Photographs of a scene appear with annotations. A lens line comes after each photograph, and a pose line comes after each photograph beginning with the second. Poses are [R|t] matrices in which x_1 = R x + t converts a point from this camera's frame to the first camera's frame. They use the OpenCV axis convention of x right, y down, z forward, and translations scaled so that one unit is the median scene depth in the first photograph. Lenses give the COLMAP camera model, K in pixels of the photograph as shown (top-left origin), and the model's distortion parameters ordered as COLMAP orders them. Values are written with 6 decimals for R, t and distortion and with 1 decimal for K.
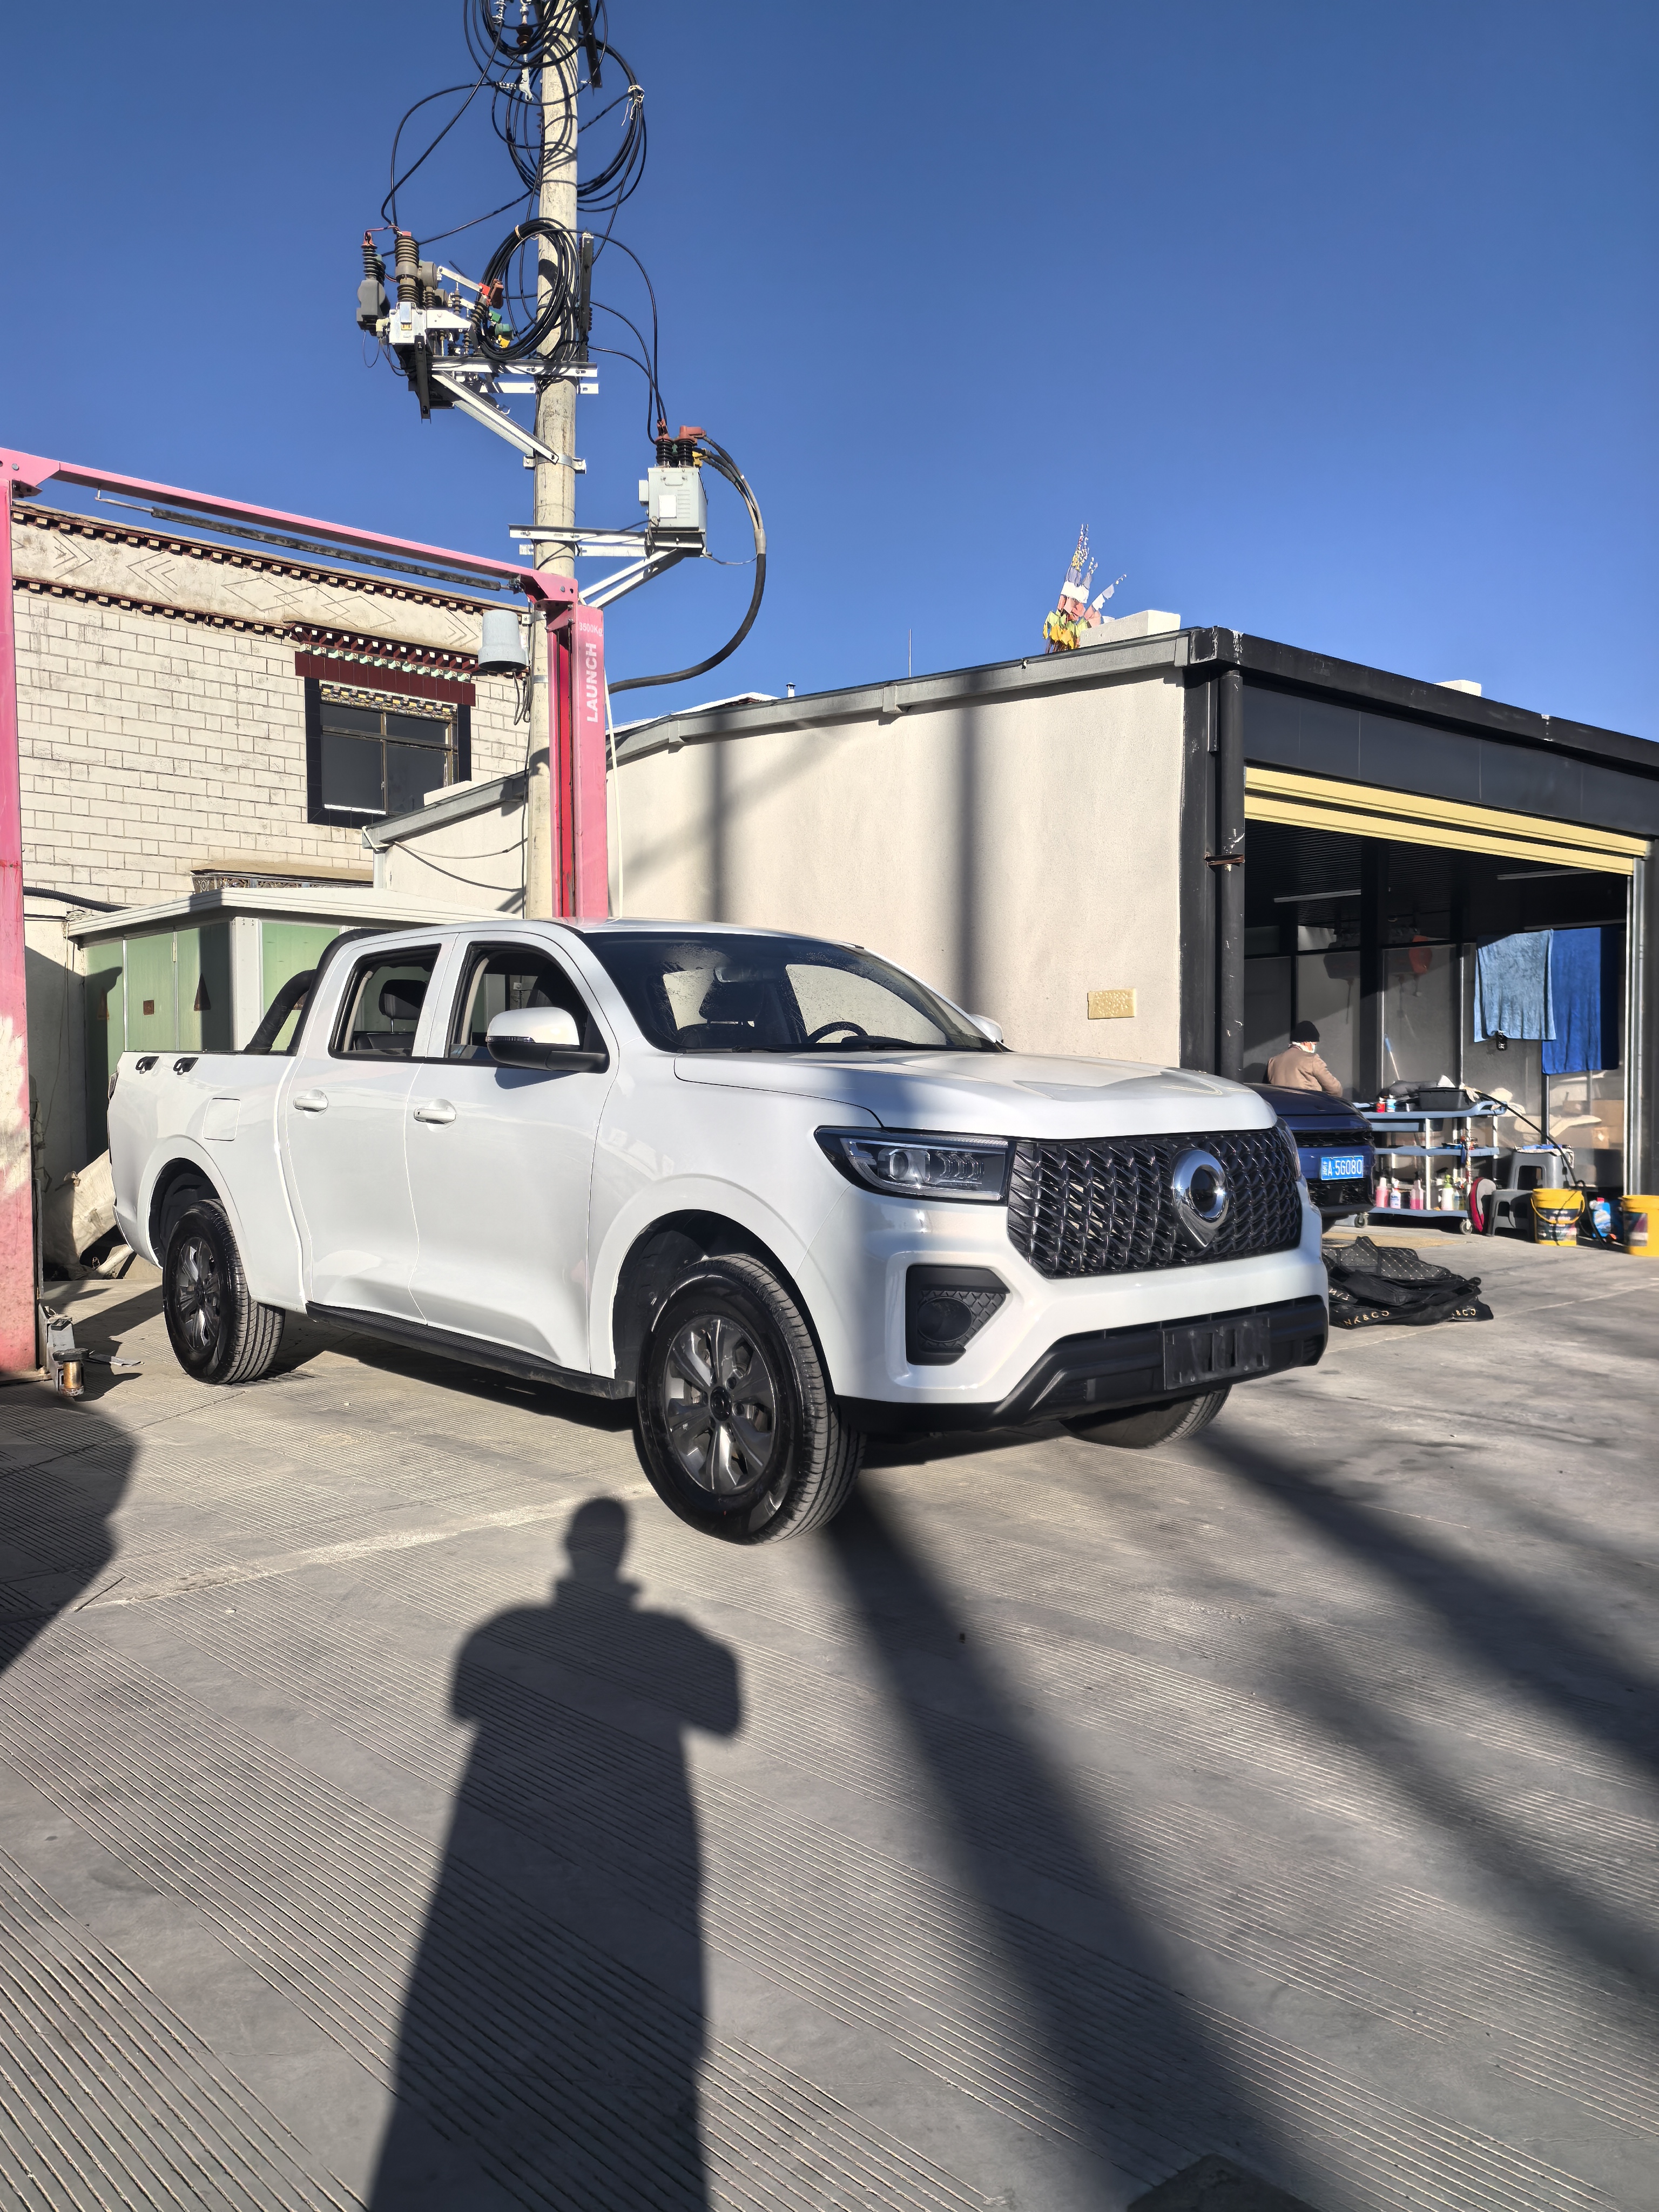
lens RADIAL K [[1726.2, 0, 838.3], [0, 1726.2, 1124.2], [0, 0, 1]] dist [0.078489, -0.070763]
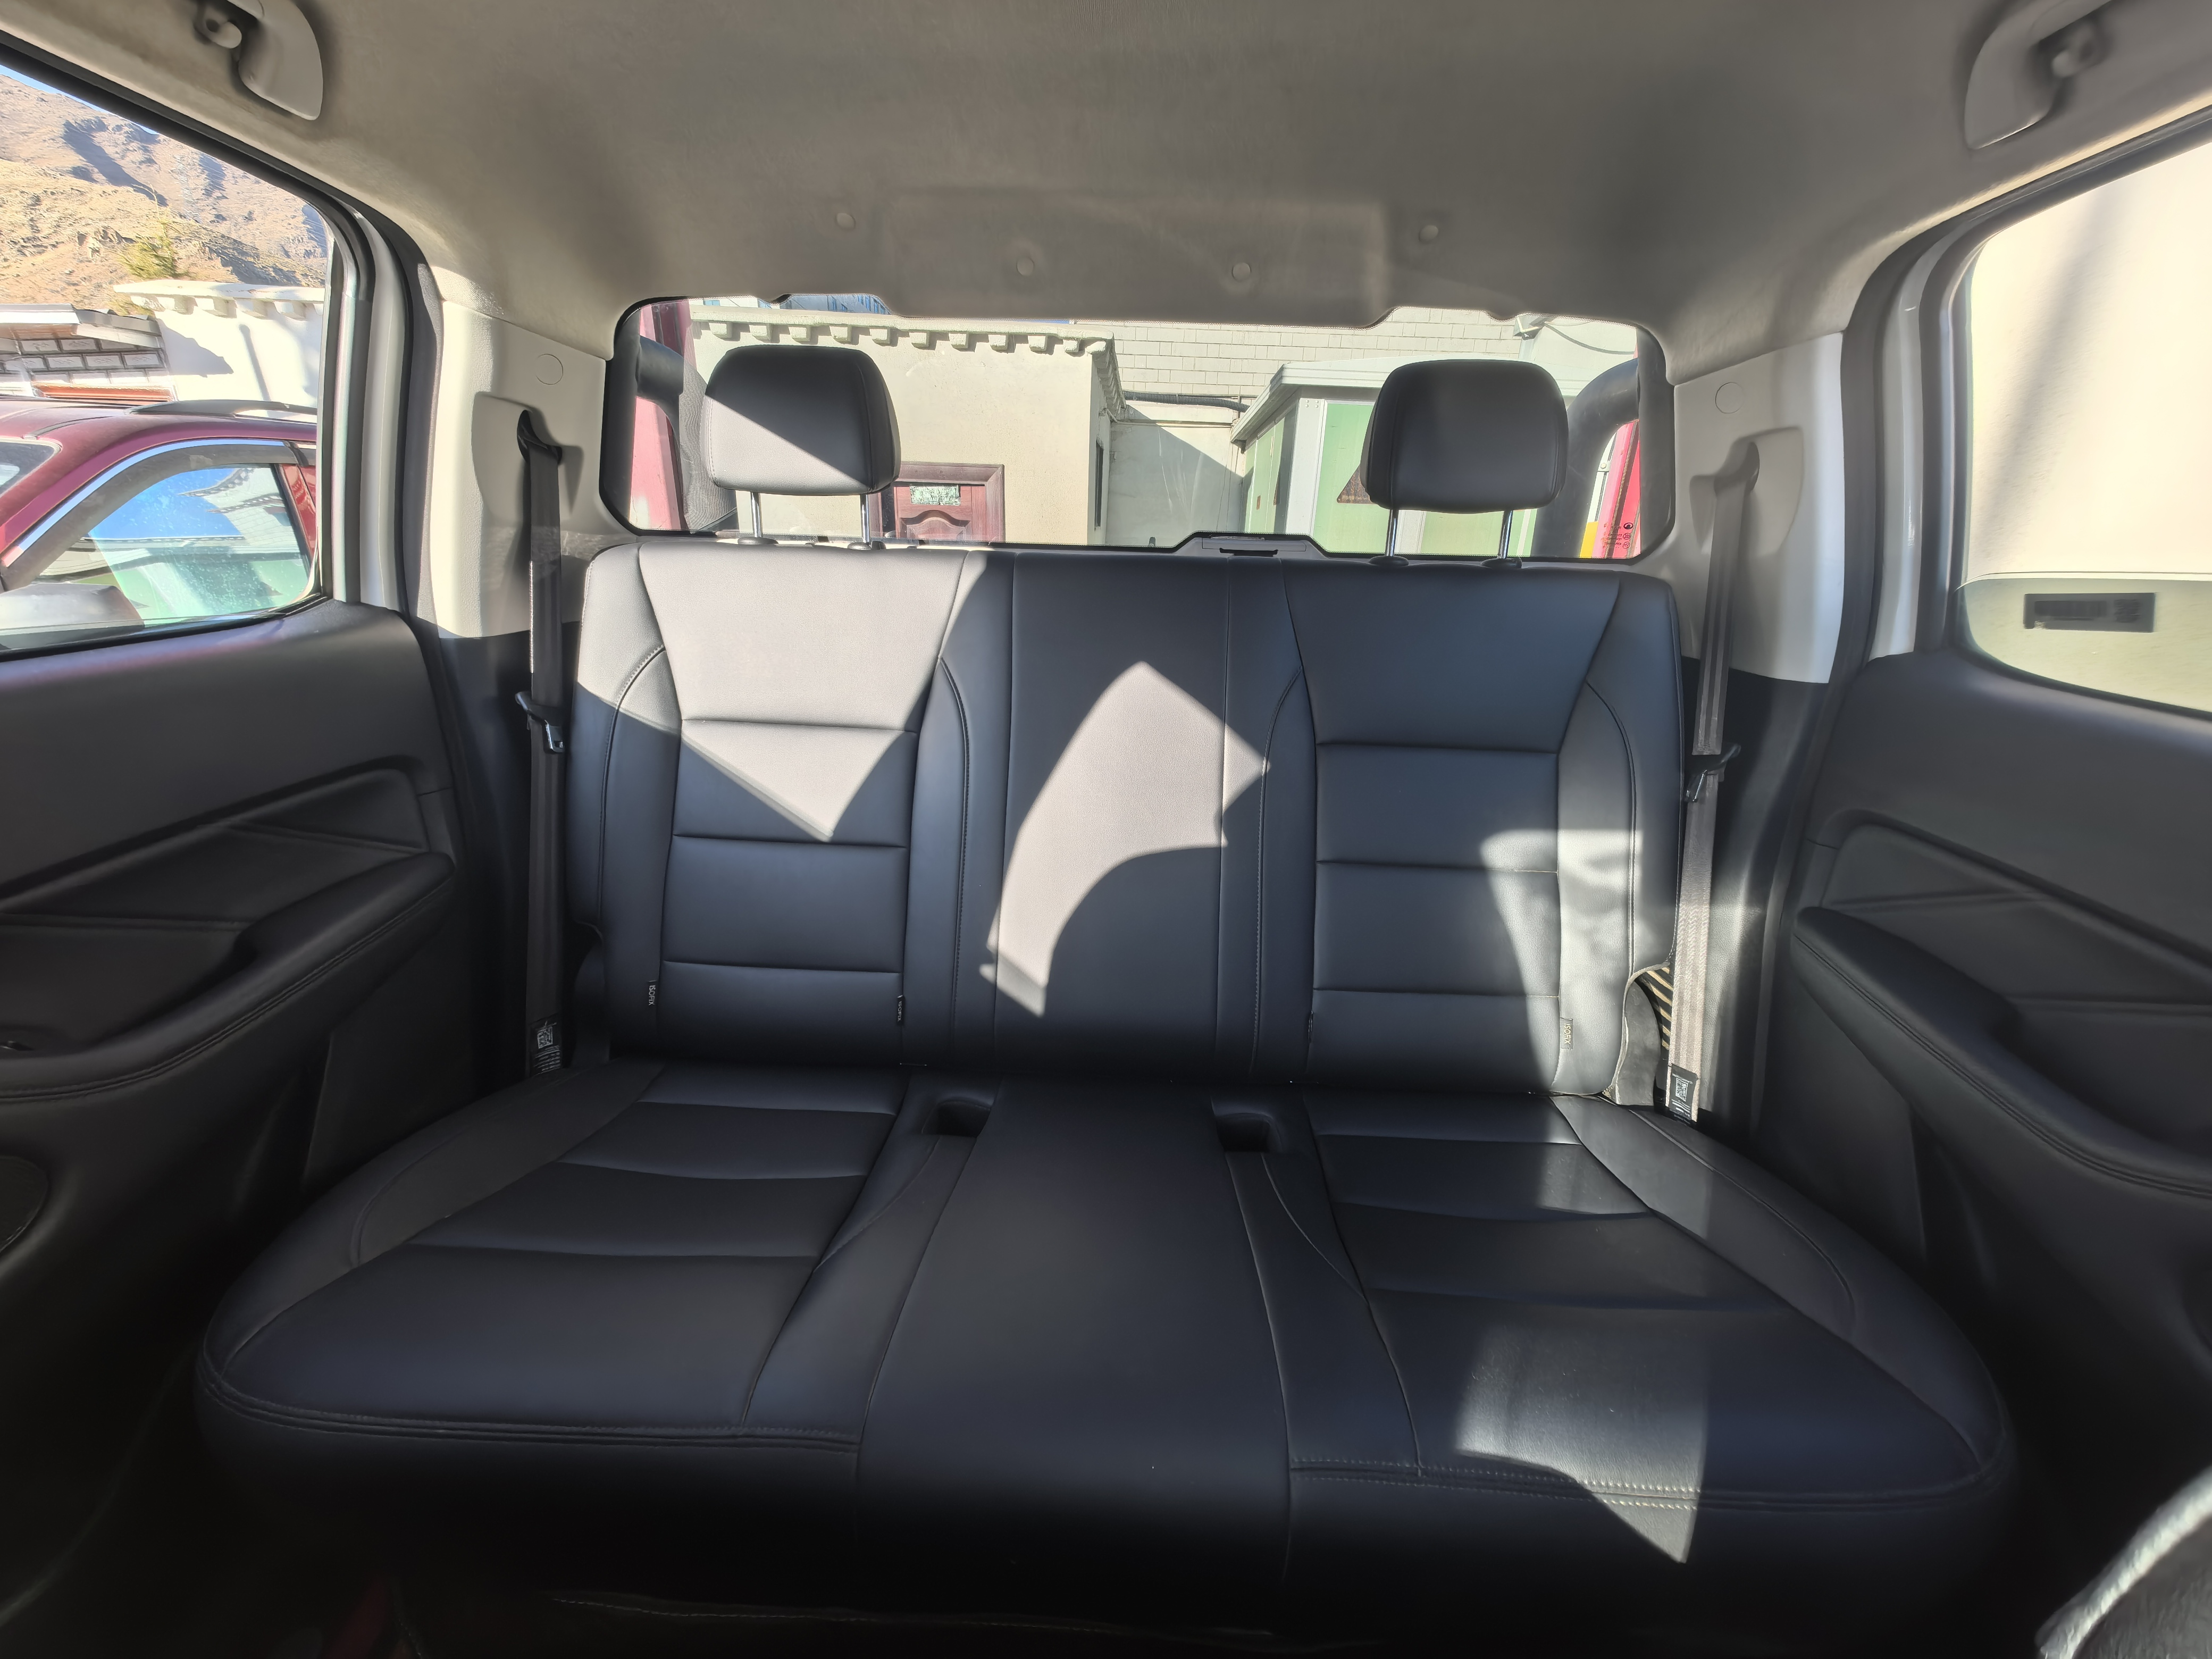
lens RADIAL K [[861.4, 0, 1115.0], [0, 861.4, 839.6], [0, 0, 1]] dist [-0.001022, -0.000001]
pose [[0.723169, 0.256157, -0.641413, -0.060943], [-0.057262, 0.947720, 0.313925, -0.033769], [0.688294, -0.190292, 0.700029, 0.570908]]
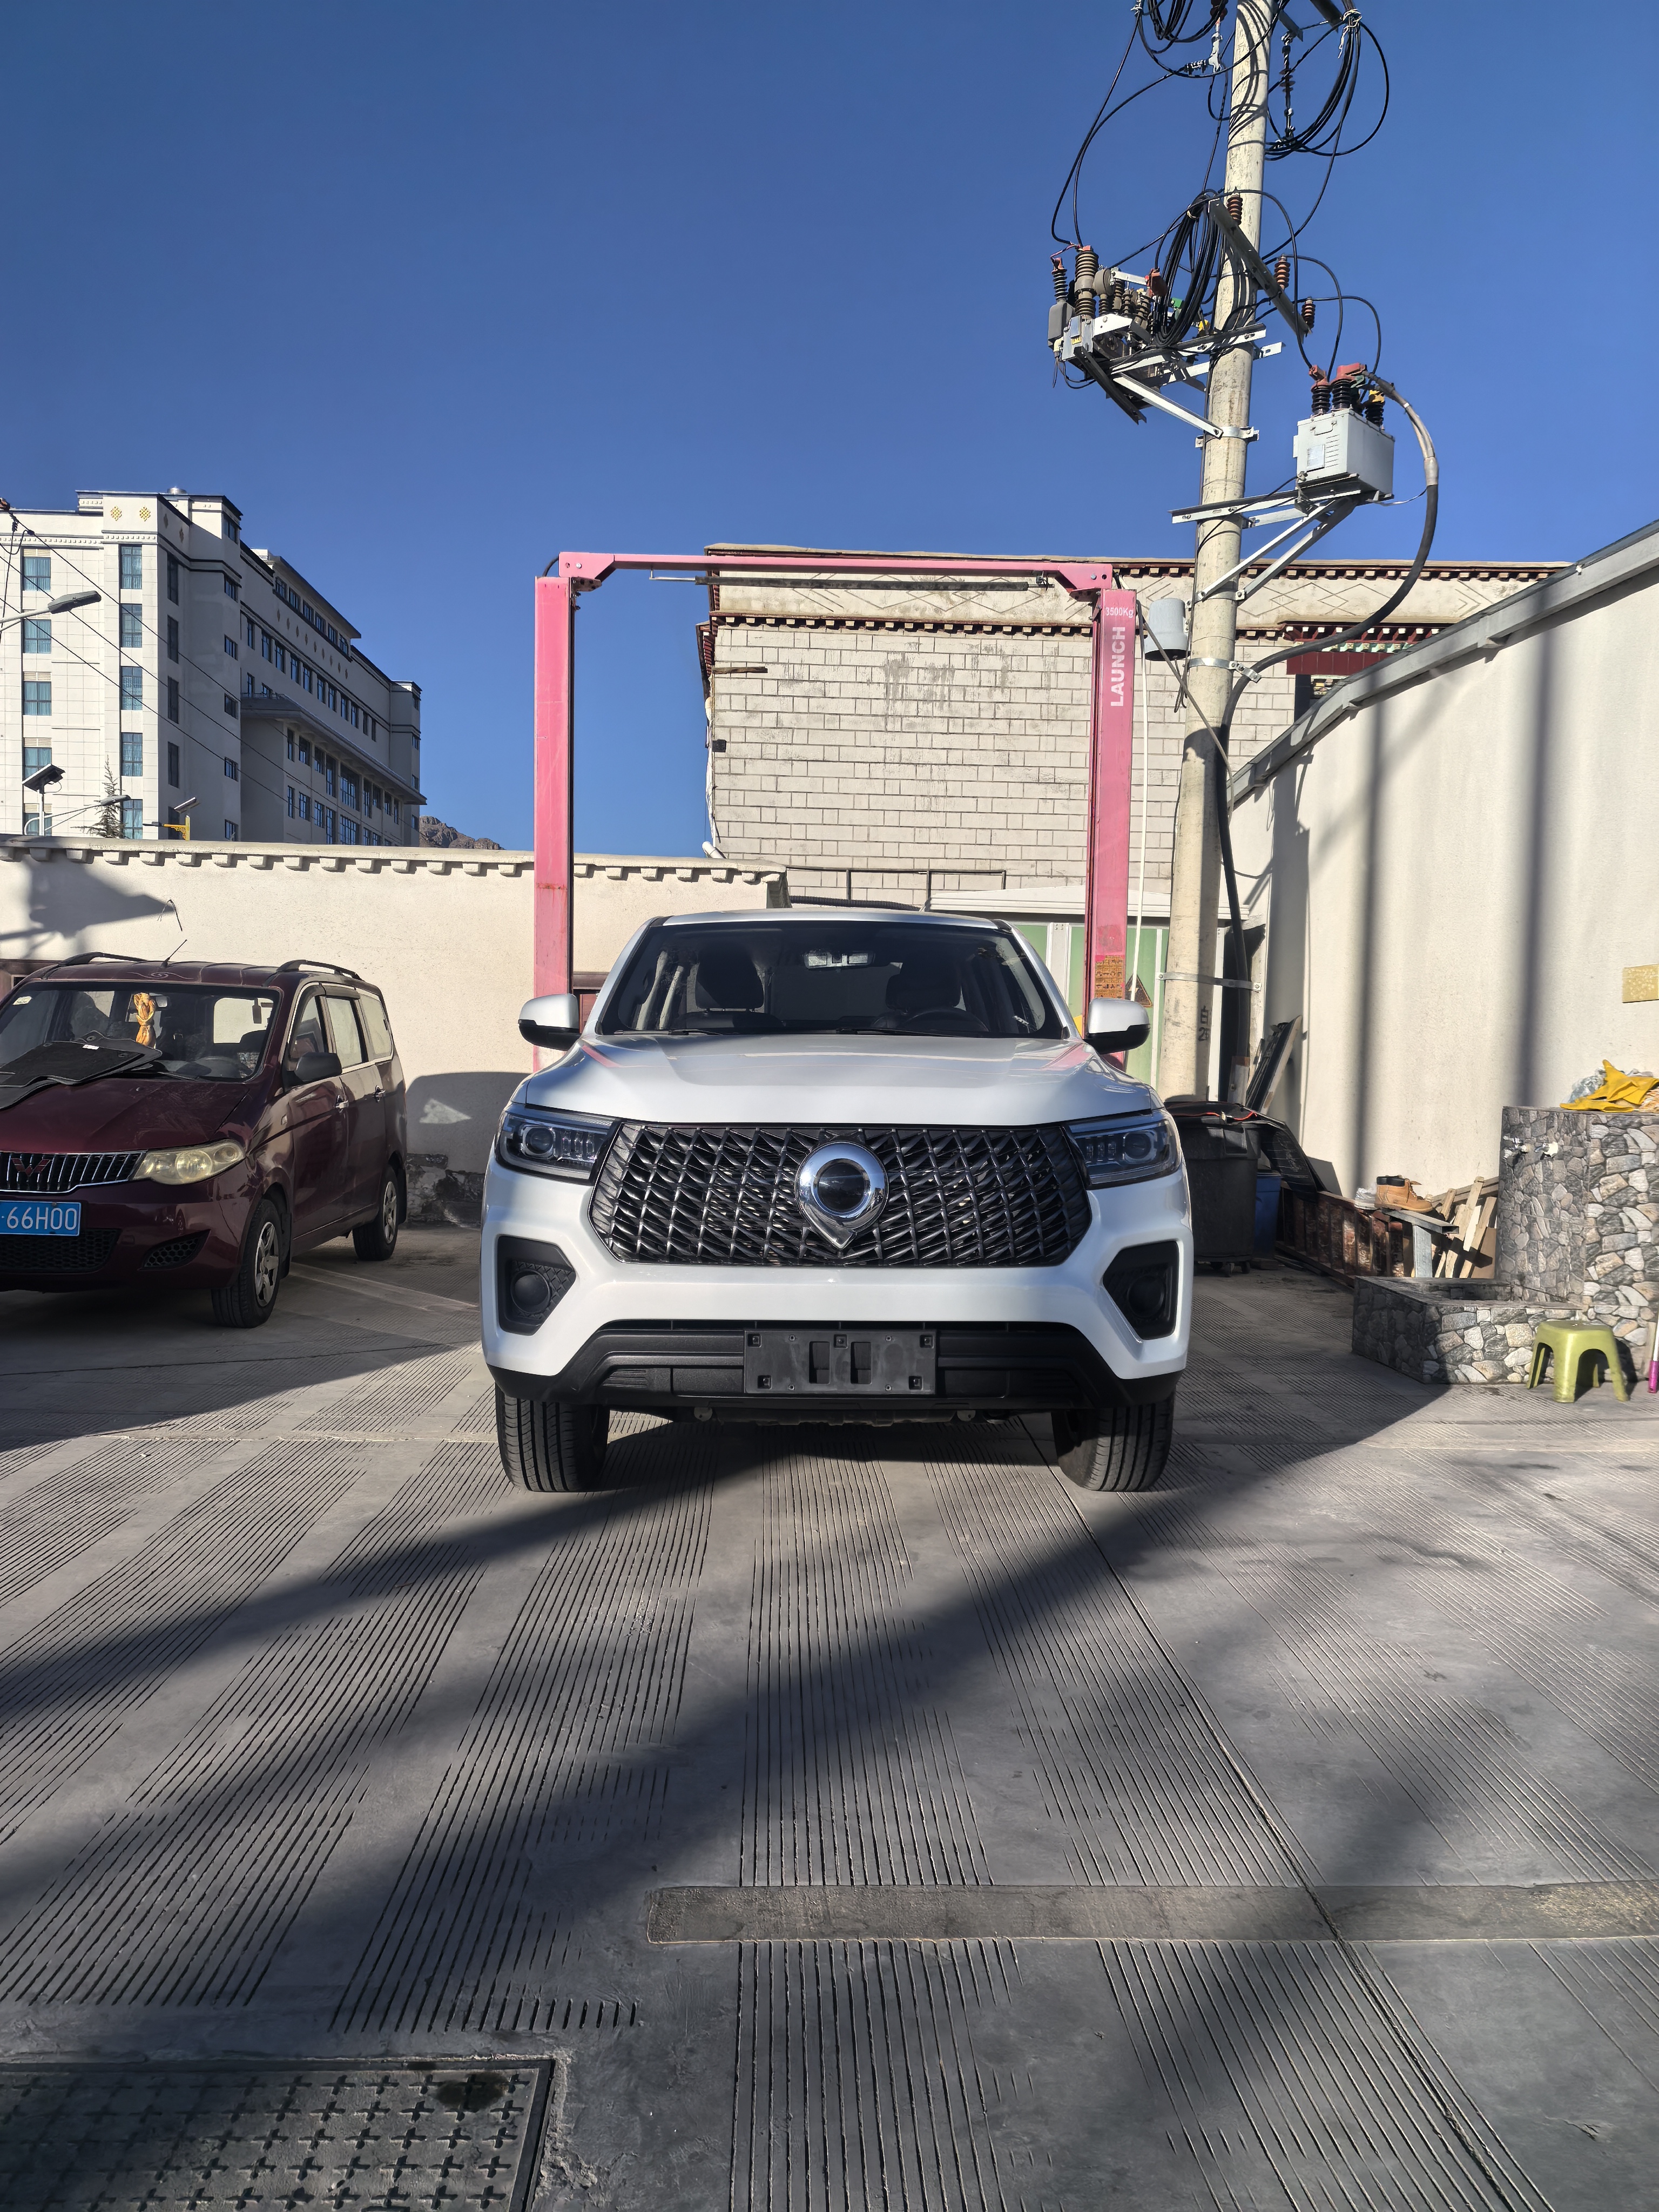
lens RADIAL K [[1726.2, 0, 835.9], [0, 1726.2, 1122.0], [0, 0, 1]] dist [0.078489, -0.070763]
pose [[0.758605, 0.037814, -0.650452, 0.323969], [-0.037112, 0.999201, 0.014806, -0.003719], [0.650493, 0.012908, 0.759403, 0.124645]]
